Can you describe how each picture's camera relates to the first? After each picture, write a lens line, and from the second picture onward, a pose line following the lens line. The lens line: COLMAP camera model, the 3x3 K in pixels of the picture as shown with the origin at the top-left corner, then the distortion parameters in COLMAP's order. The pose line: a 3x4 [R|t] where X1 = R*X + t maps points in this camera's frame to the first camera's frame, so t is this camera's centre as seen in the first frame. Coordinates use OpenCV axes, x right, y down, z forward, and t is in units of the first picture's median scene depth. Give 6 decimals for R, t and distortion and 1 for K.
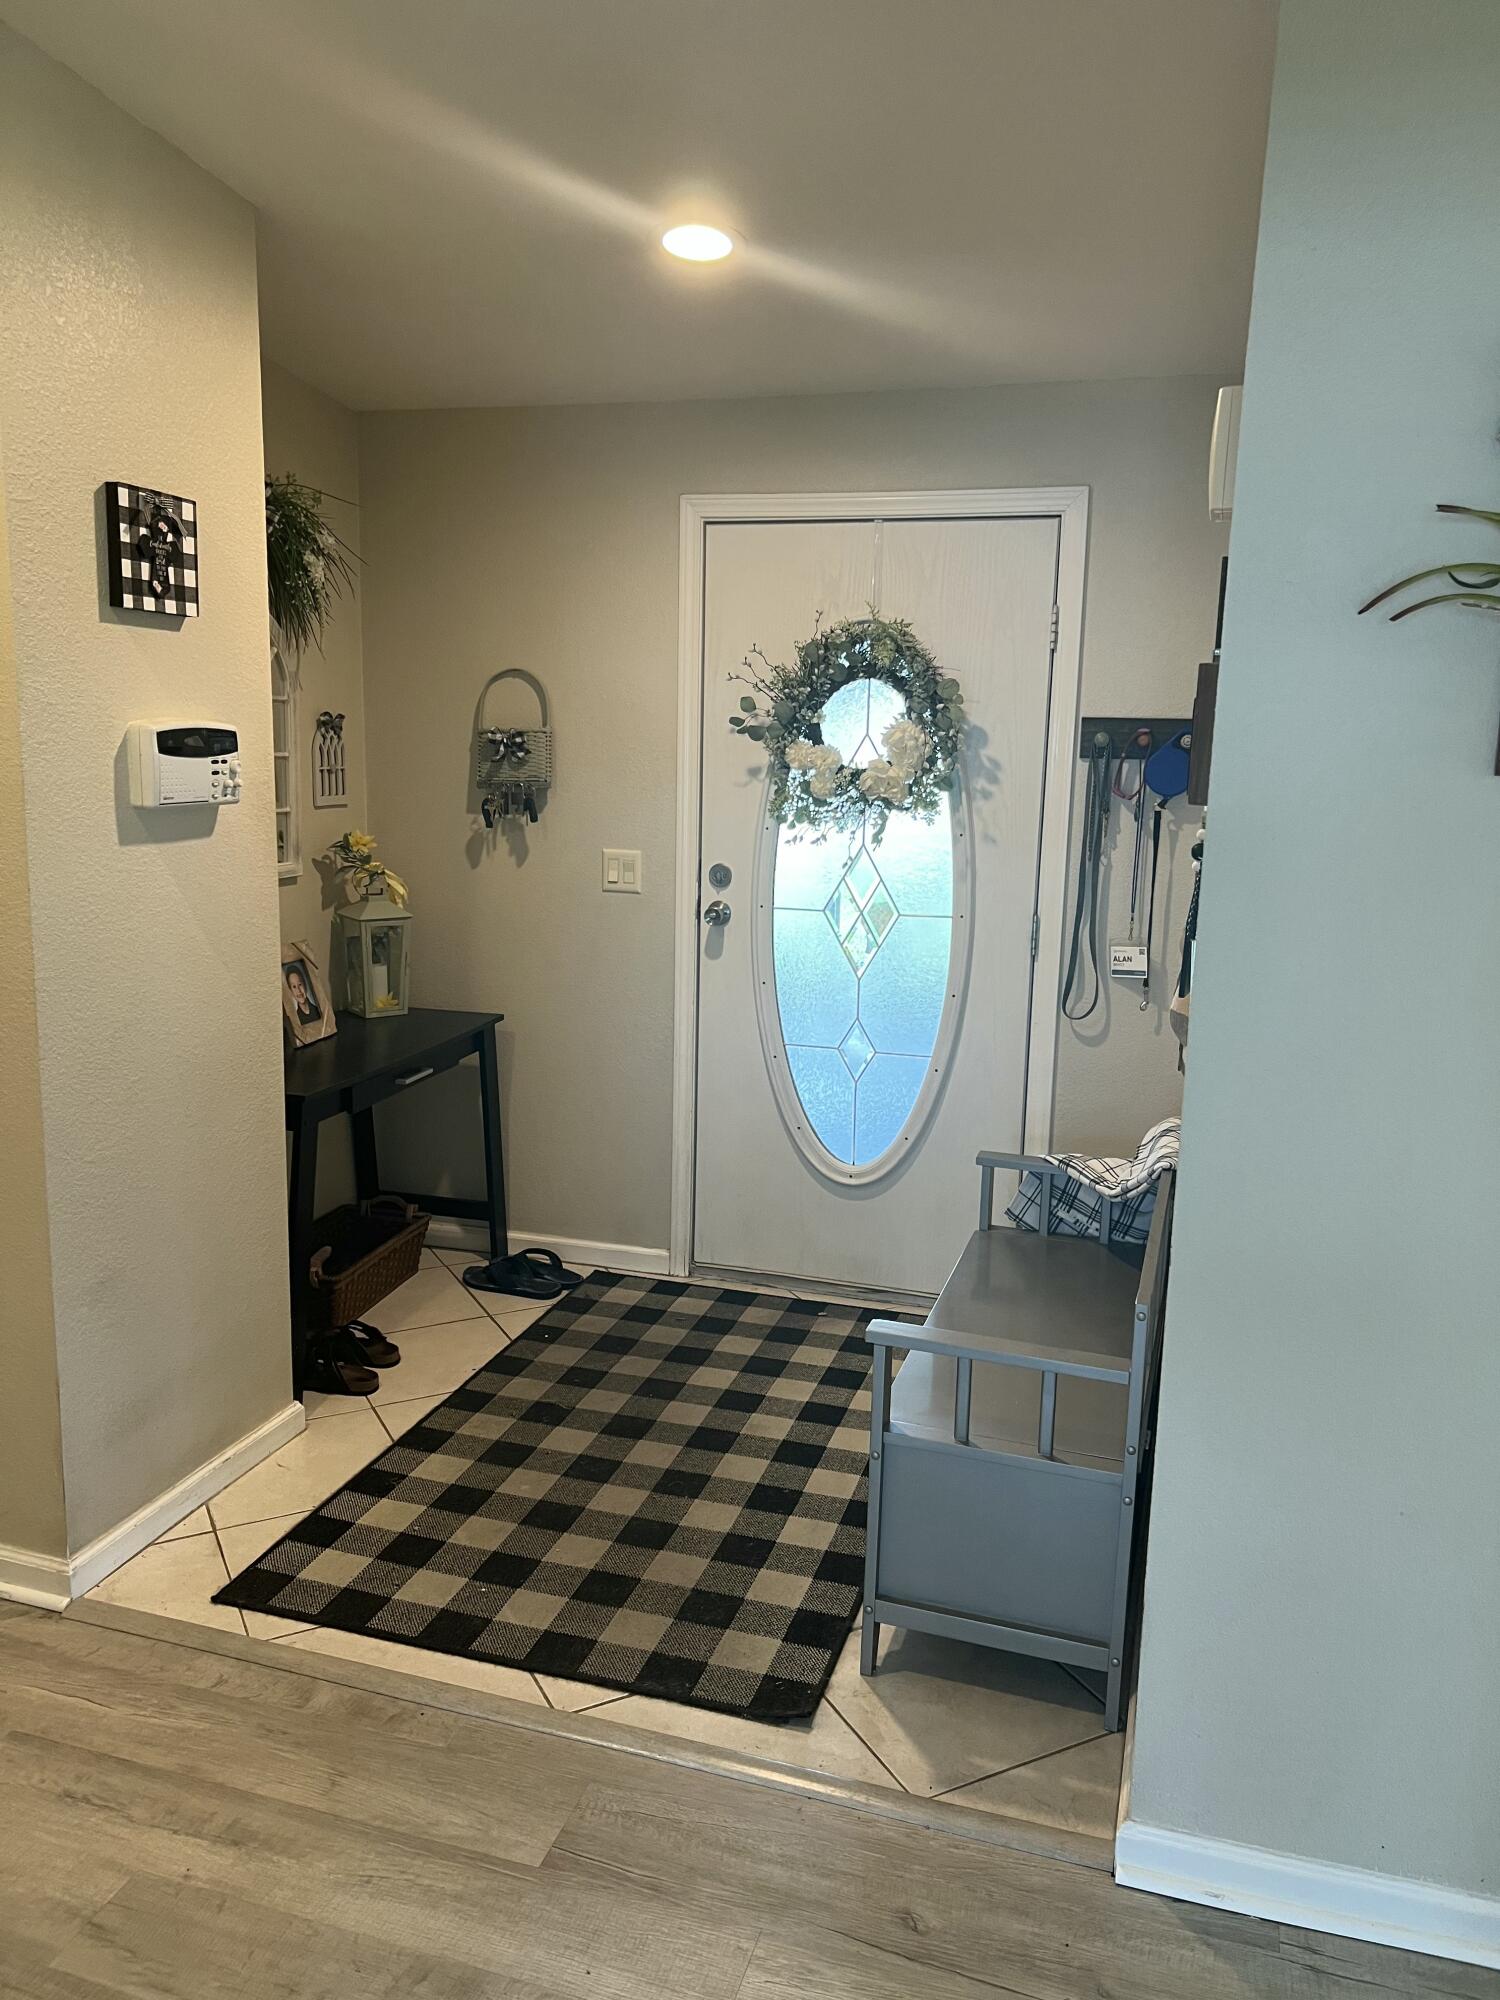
lens RADIAL K [[1495.7, 0, 715.1], [0, 1495.7, 999.0], [0, 0, 1]] dist [-0.006136, -0.001307]
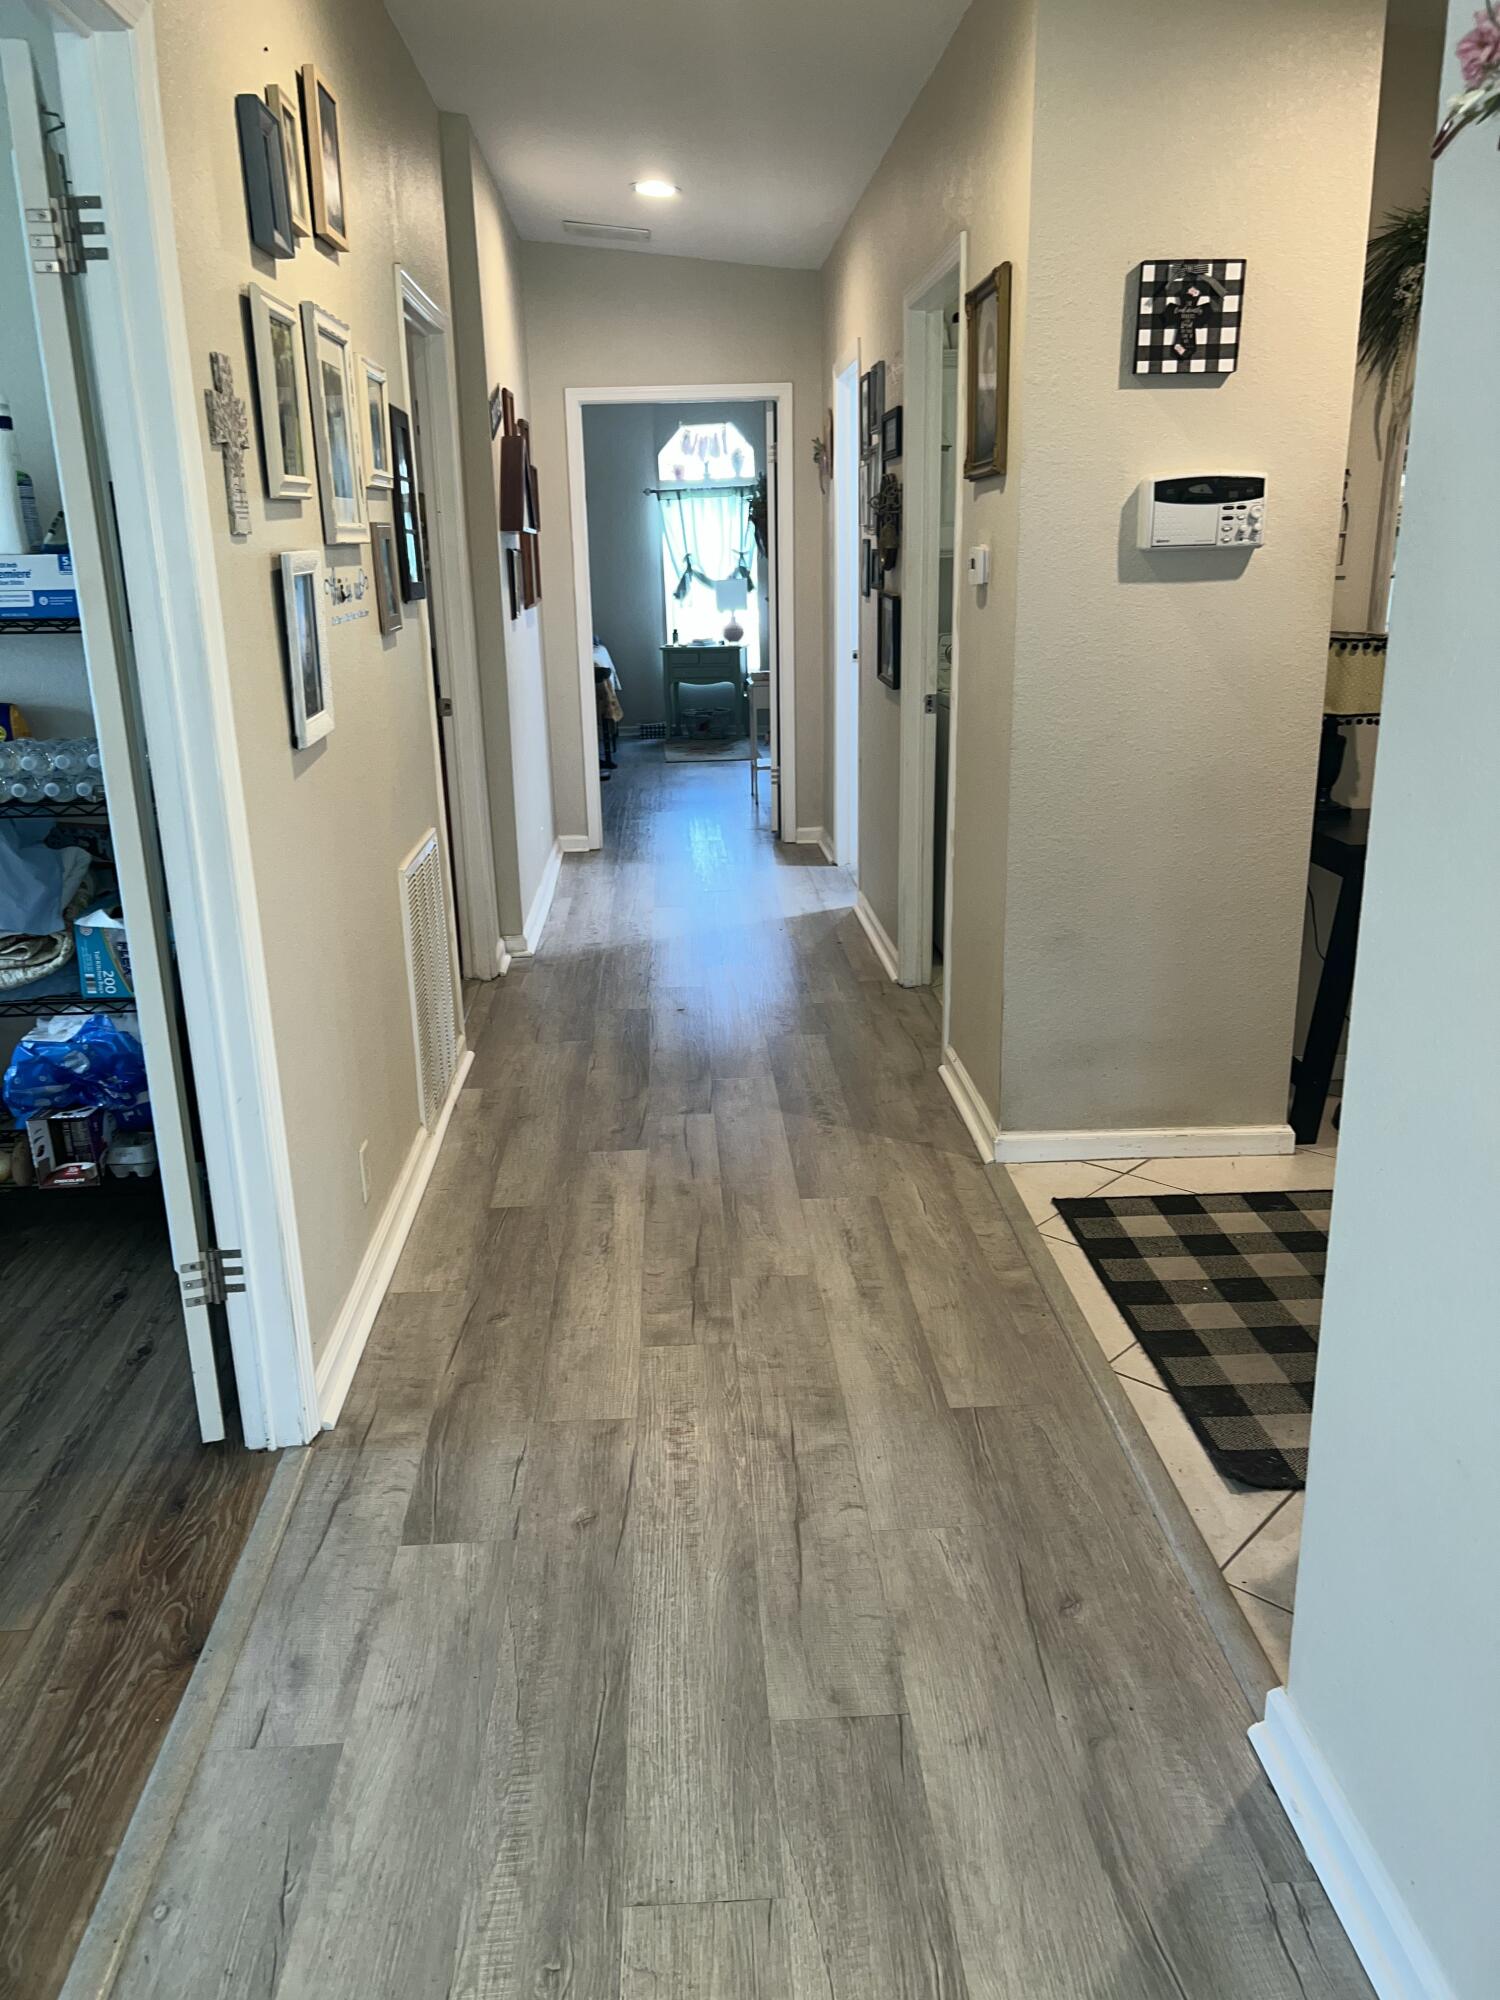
lens RADIAL K [[1515.3, 0, 727.1], [0, 1515.3, 1030.7], [0, 0, 1]] dist [0.004790, 0.005050]
pose [[0.334486, 0.260990, -0.905541, 0.701702], [-0.136366, 0.964178, 0.227519, 0.010896], [0.932483, 0.047383, 0.358094, 0.281296]]
